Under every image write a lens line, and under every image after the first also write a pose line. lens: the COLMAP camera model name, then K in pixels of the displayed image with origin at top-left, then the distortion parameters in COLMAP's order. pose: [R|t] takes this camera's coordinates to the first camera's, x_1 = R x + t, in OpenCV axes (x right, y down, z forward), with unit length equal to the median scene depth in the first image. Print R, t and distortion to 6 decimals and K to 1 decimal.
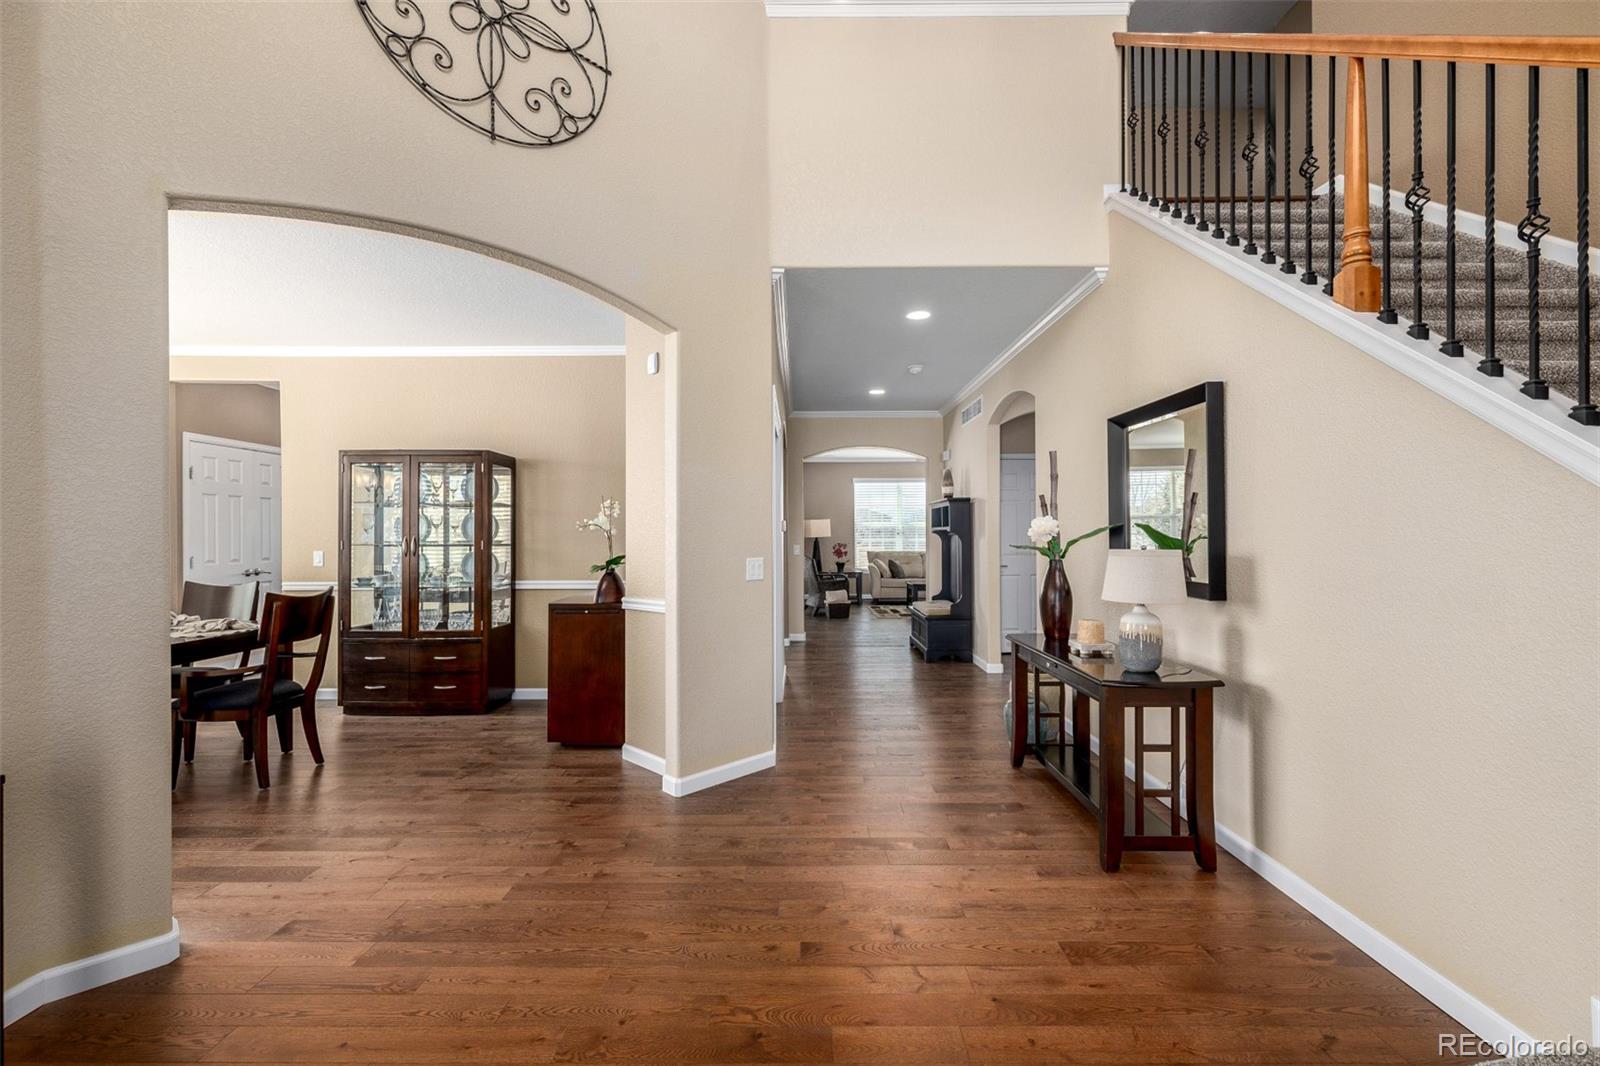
lens RADIAL K [[677.7, 0, 803.0], [0, 677.7, 532.0], [0, 0, 1]] dist [0.002164, 0.000564]
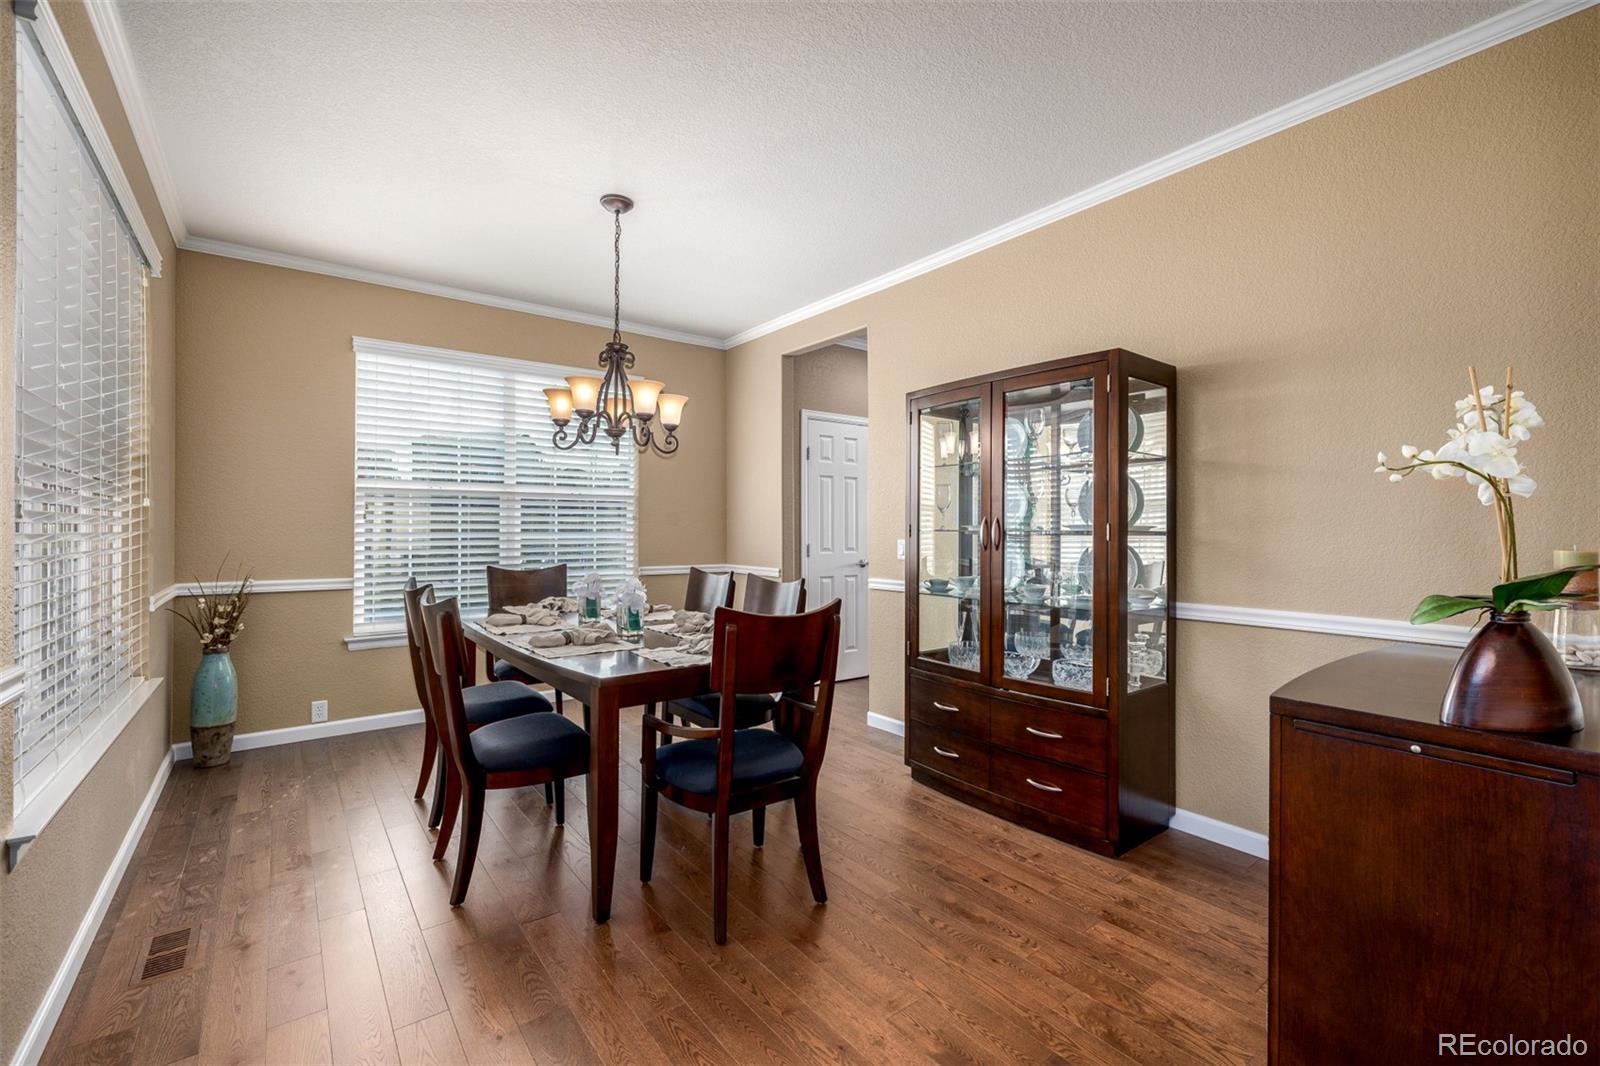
lens RADIAL K [[677.7, 0, 798.1], [0, 677.7, 526.9], [0, 0, 1]] dist [0.002164, 0.000564]
pose [[0.610516, -0.001377, -0.792003, -0.203588], [0.003782, 0.999992, 0.001176, 0.013573], [0.791995, -0.003713, 0.610516, 0.489128]]
